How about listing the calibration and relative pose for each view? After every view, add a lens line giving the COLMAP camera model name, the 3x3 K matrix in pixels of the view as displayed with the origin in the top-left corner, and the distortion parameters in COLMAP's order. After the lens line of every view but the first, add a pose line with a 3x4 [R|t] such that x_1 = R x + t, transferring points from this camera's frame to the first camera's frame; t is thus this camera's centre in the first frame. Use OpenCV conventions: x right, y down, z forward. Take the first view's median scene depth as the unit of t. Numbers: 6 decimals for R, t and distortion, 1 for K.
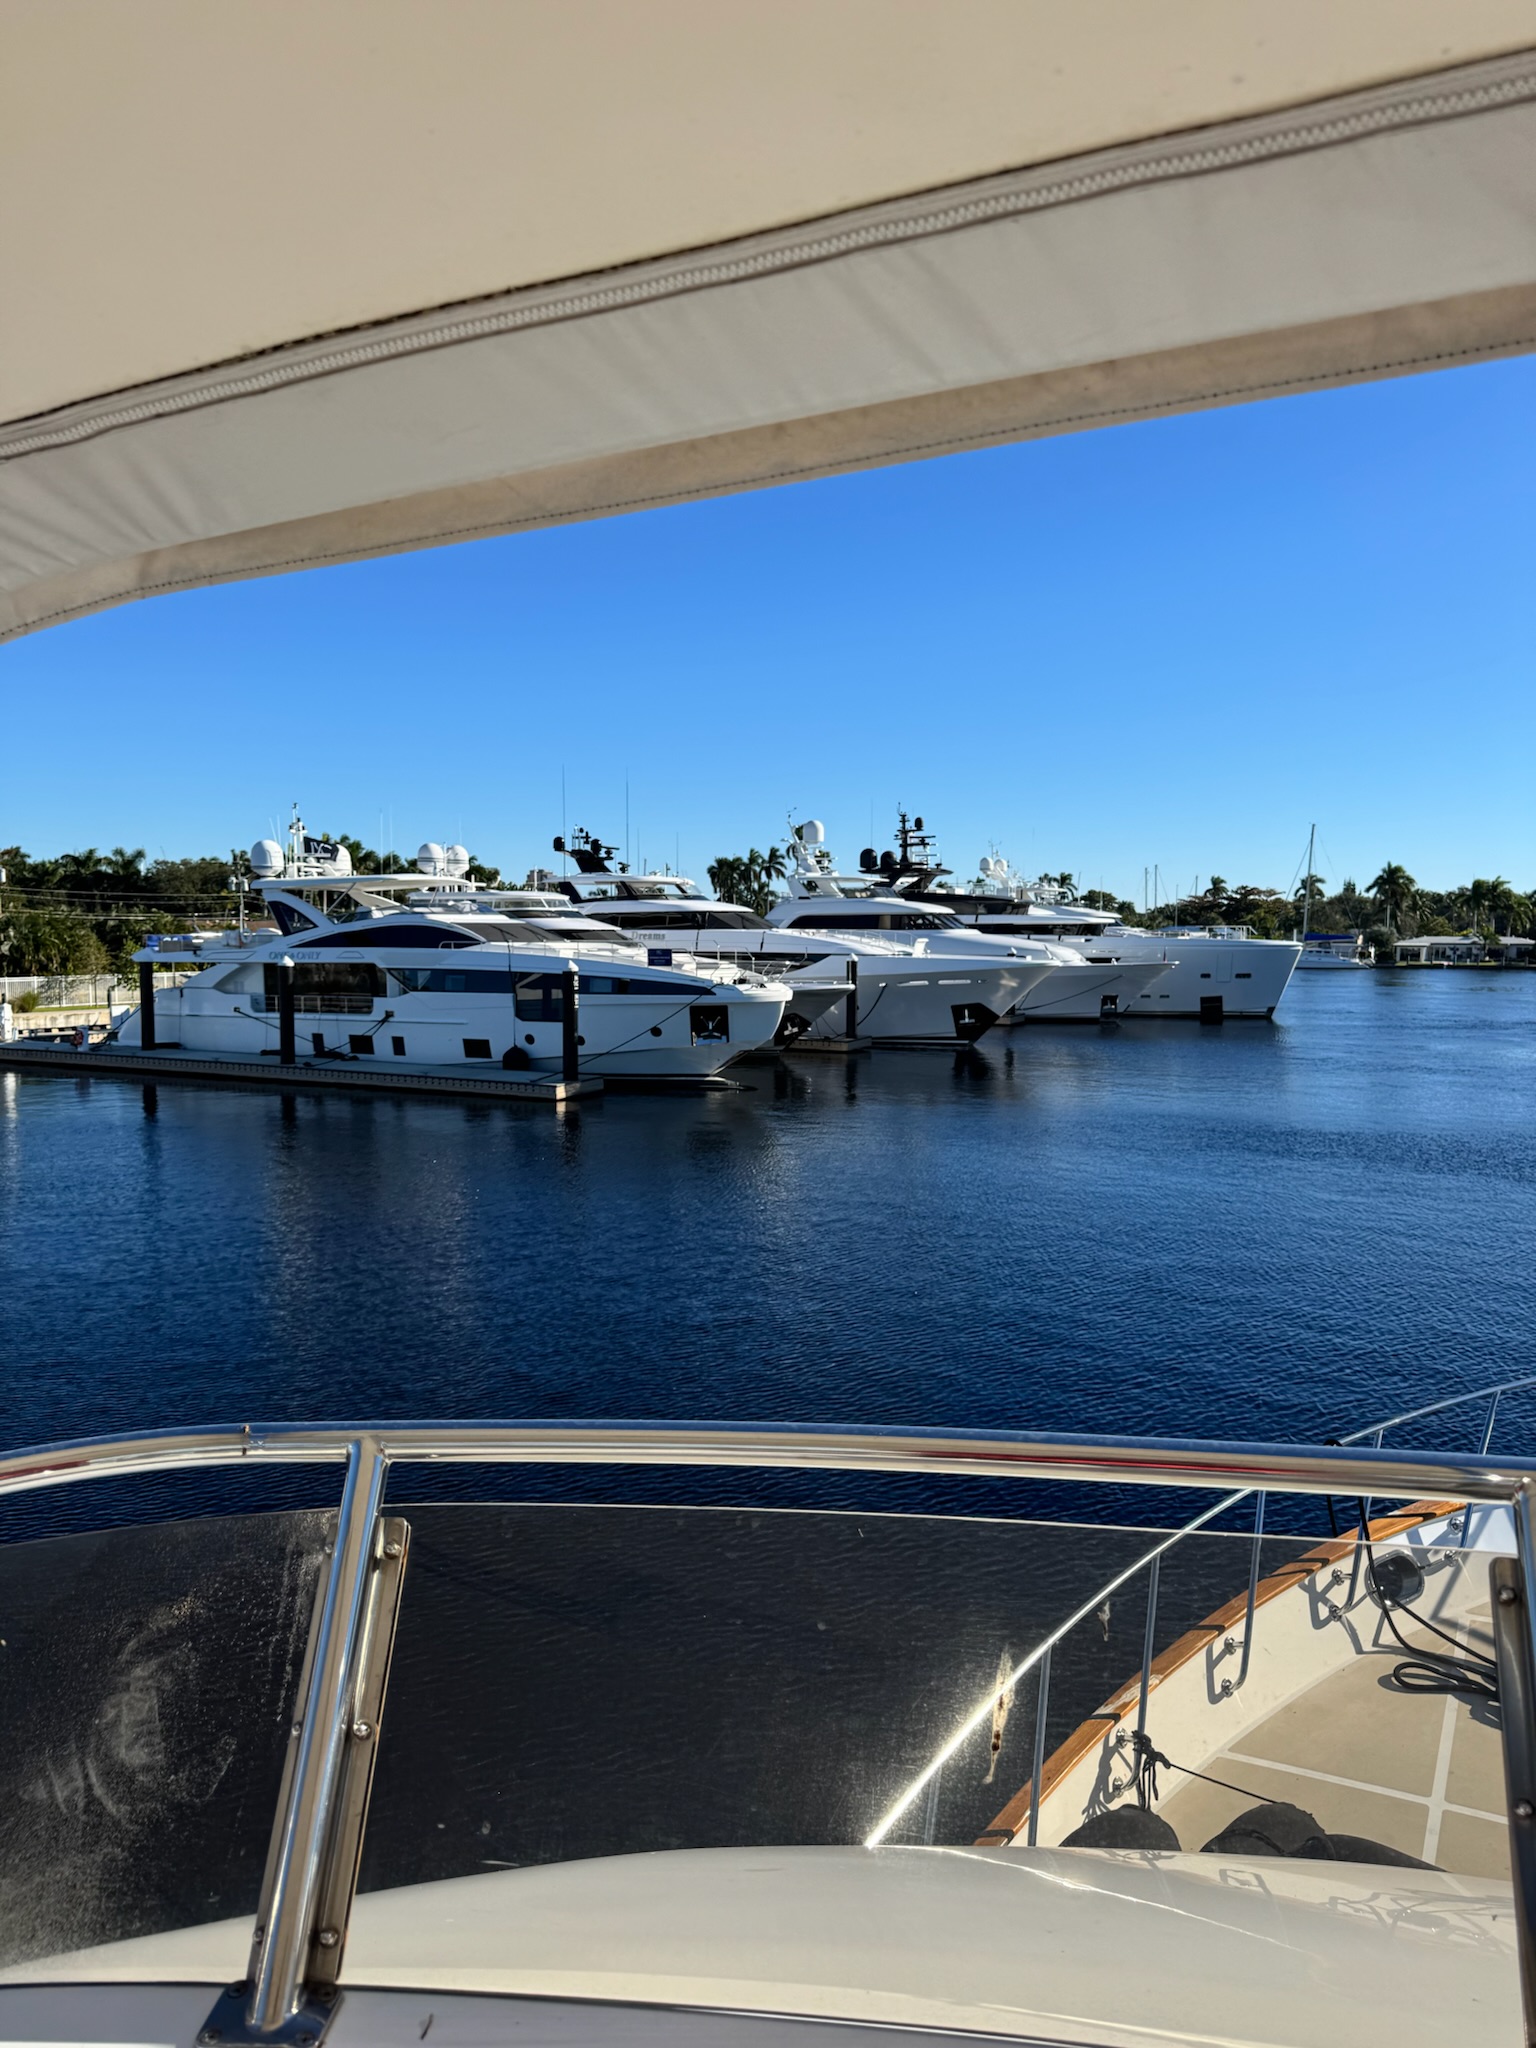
lens RADIAL K [[1429.0, 0, 781.4], [0, 1429.0, 1020.6], [0, 0, 1]] dist [0.072194, -0.001012]
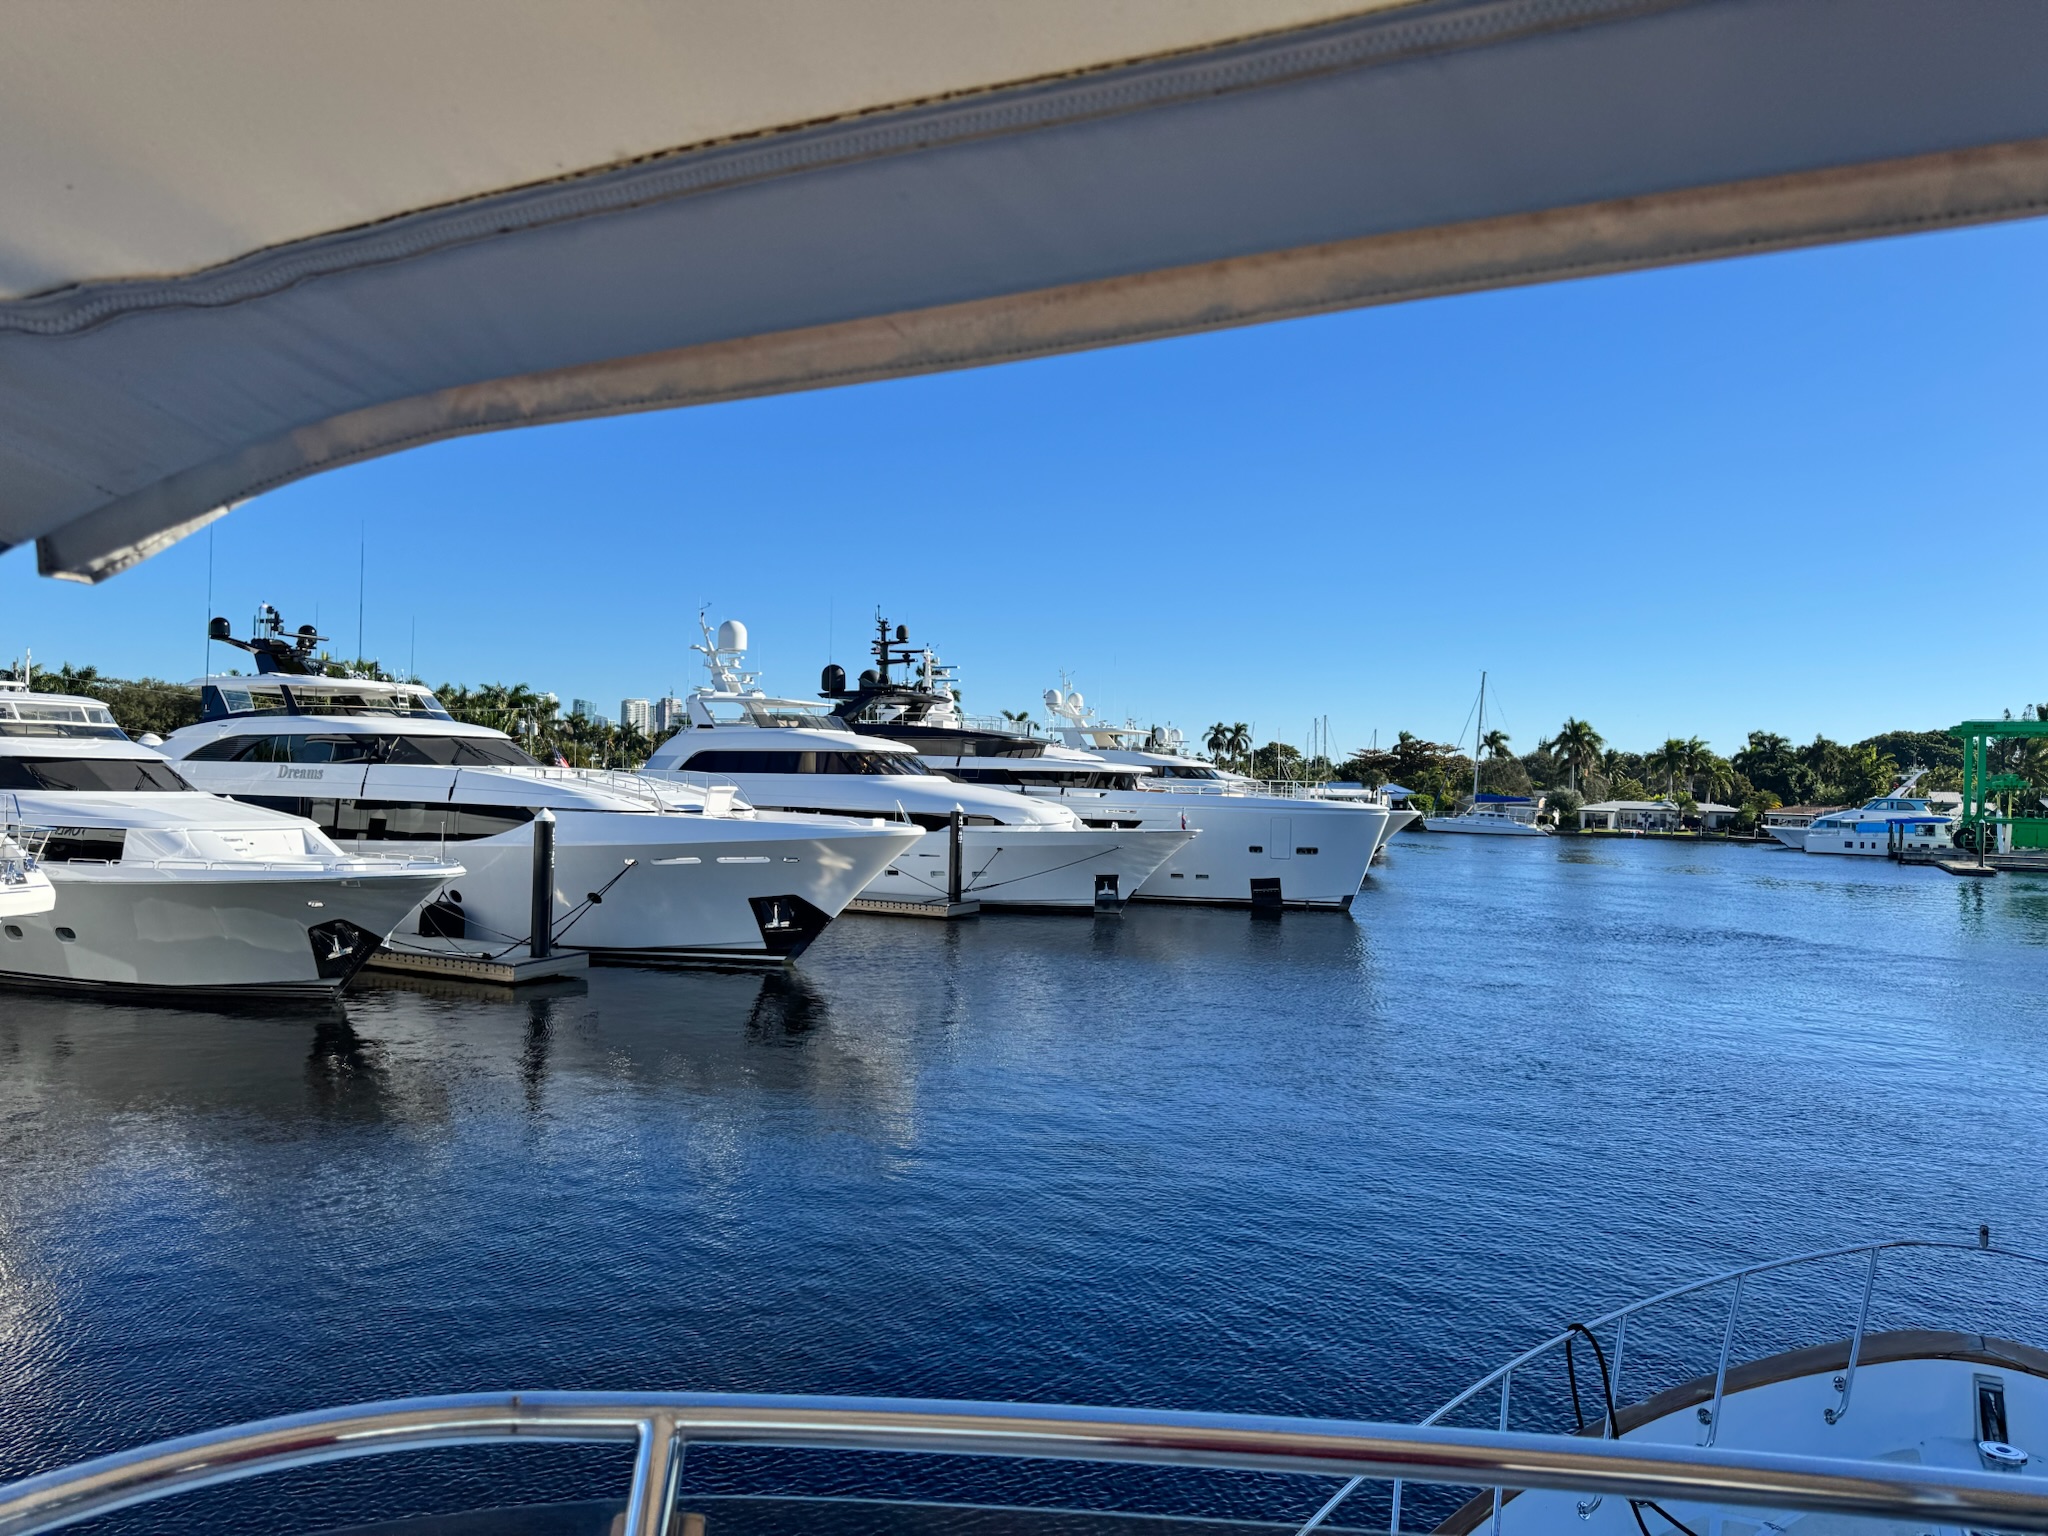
lens RADIAL K [[1429.0, 0, 1013.1], [0, 1429.0, 755.2], [0, 0, 1]] dist [0.072194, -0.001012]
pose [[0.999706, 0.021551, 0.011076, 0.146326], [-0.020597, 0.996576, -0.080077, -0.016103], [-0.012764, 0.079825, 0.996727, 0.261851]]
